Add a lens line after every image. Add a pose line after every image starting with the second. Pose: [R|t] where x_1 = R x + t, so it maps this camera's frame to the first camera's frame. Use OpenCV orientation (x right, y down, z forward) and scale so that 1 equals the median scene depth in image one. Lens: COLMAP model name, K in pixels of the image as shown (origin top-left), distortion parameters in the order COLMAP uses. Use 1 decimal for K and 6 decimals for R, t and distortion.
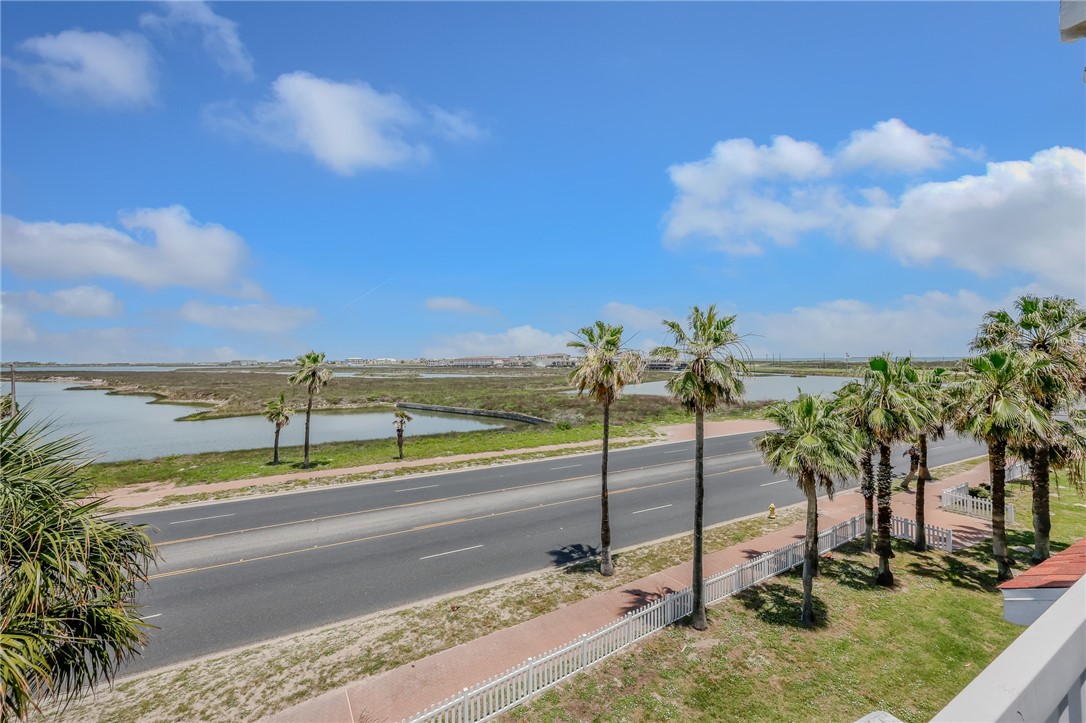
lens RADIAL K [[436.6, 0, 545.7], [0, 436.6, 360.7], [0, 0, 1]] dist [-0.001397, 0.000099]
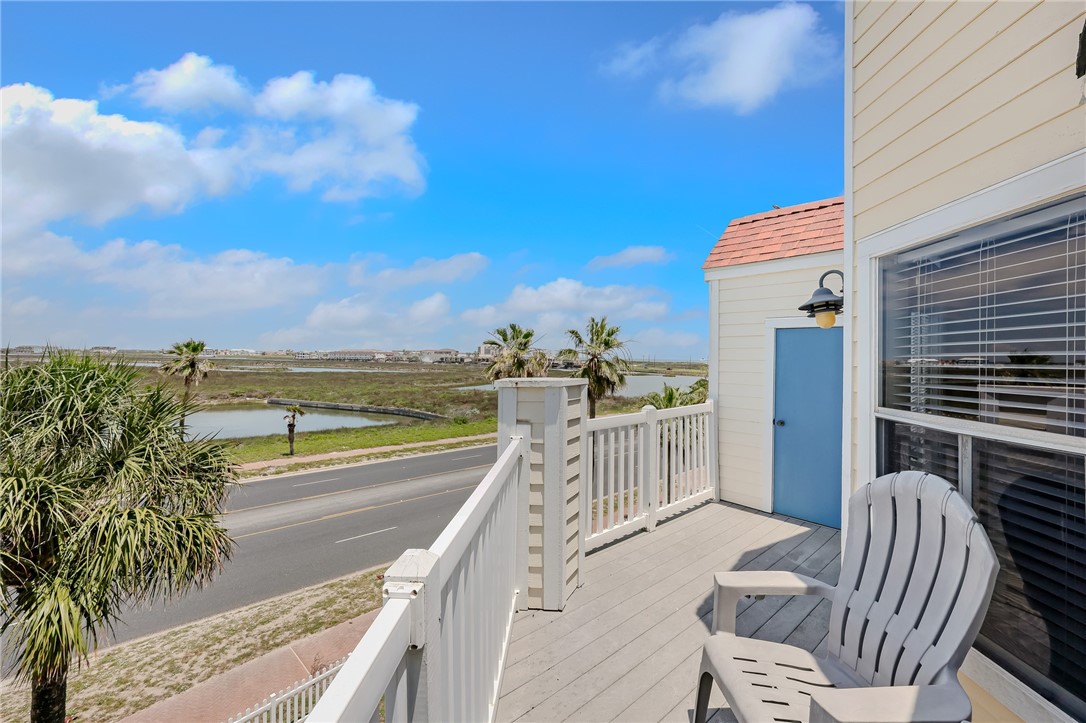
lens RADIAL K [[444.6, 0, 544.3], [0, 444.6, 352.2], [0, 0, 1]] dist [0.000574, 0.000094]
pose [[0.968825, 0.027257, 0.246241, -0.076405], [-0.024281, 0.999591, -0.015116, 0.000834], [-0.246552, 0.008666, 0.969091, -0.160147]]
